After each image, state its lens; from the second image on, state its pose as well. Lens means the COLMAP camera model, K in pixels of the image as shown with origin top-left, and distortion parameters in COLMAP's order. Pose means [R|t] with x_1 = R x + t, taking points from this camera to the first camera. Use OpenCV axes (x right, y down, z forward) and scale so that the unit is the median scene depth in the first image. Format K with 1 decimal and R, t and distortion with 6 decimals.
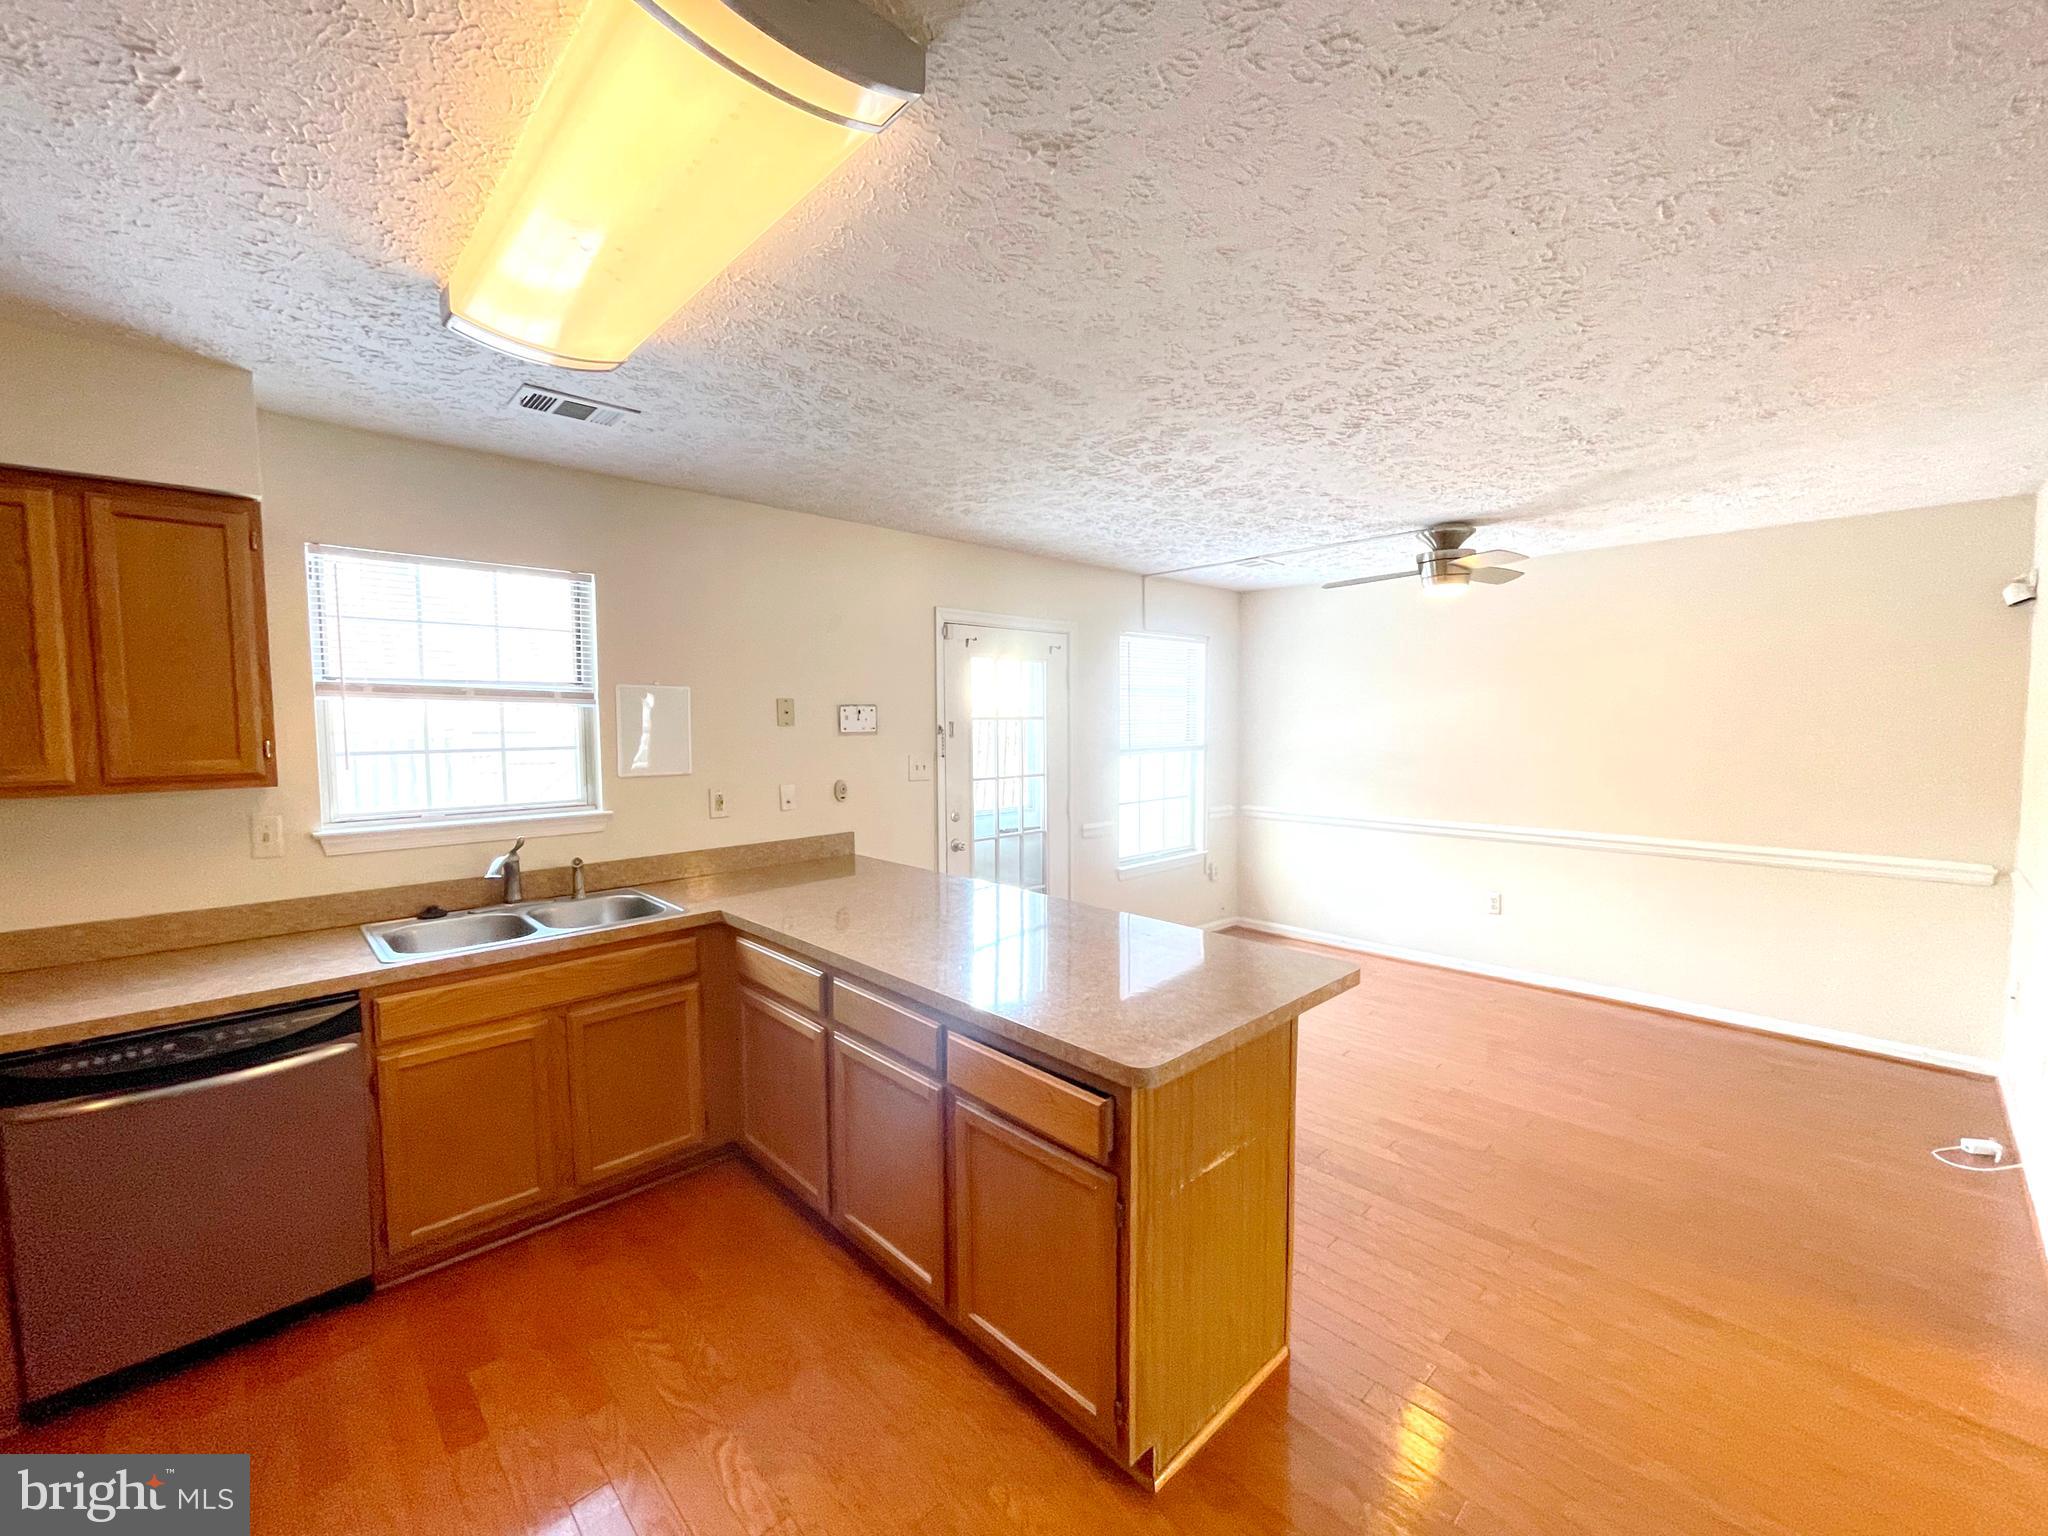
lens RADIAL K [[837.8, 0, 1022.4], [0, 837.8, 768.9], [0, 0, 1]] dist [-0.002463, 0.000445]
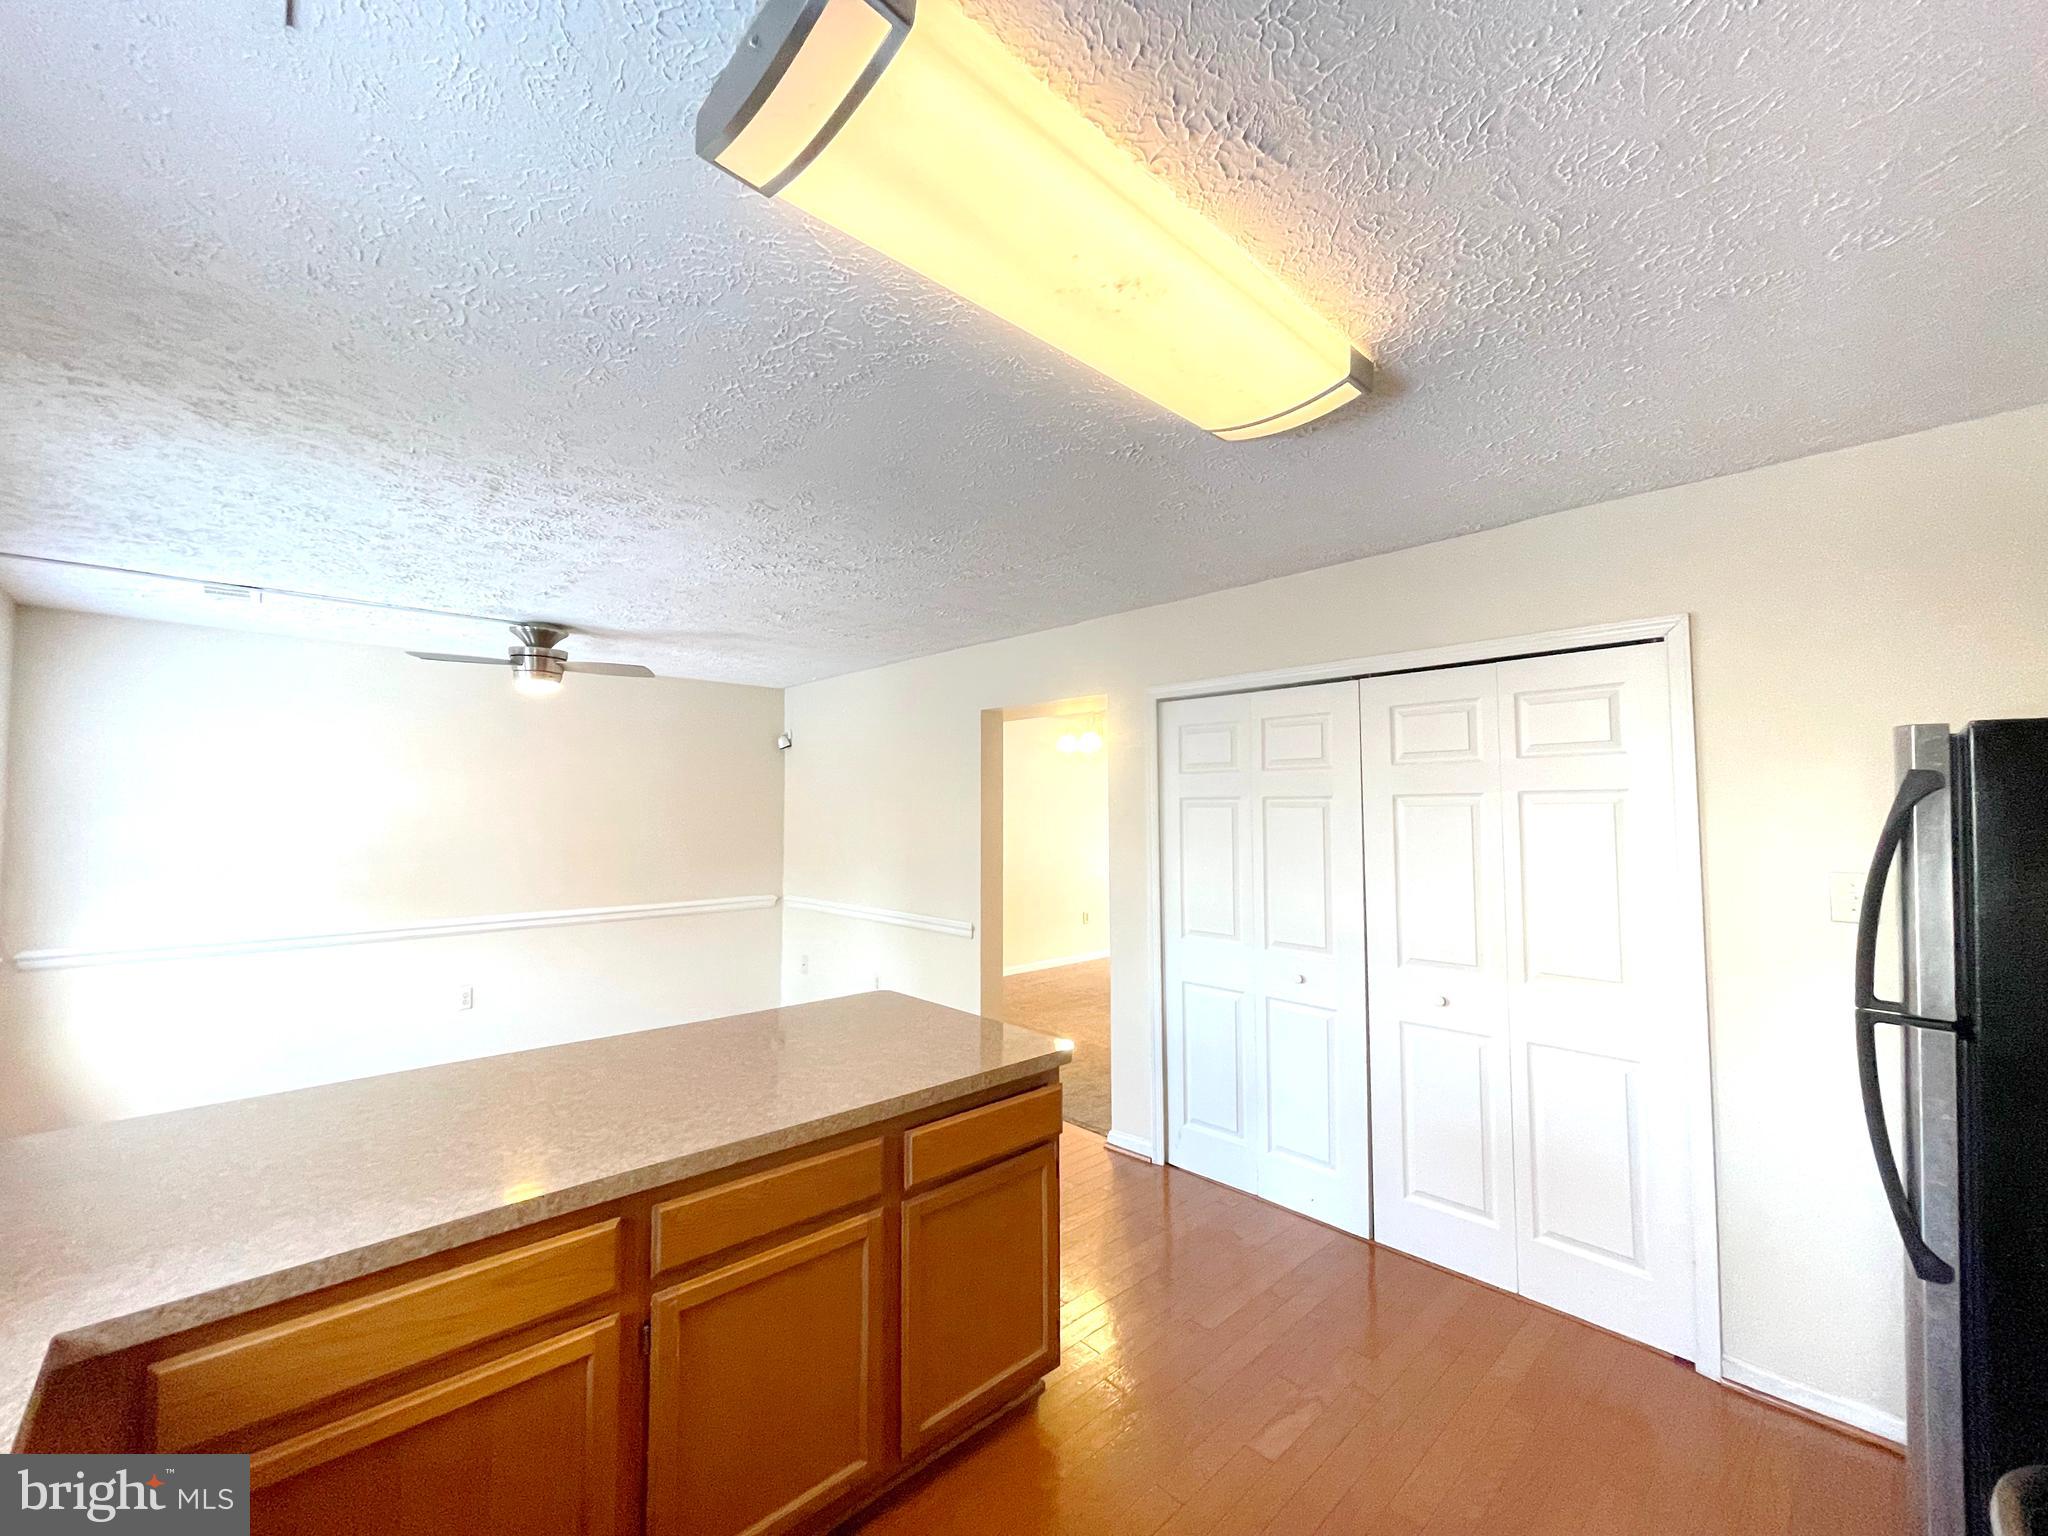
lens RADIAL K [[837.8, 0, 1014.1], [0, 837.8, 778.2], [0, 0, 1]] dist [-0.002463, 0.000445]
pose [[0.004474, 0.042644, 0.999080, -0.642829], [0.059085, 0.997334, -0.042834, -0.024437], [-0.998243, 0.059222, 0.001943, 0.518458]]
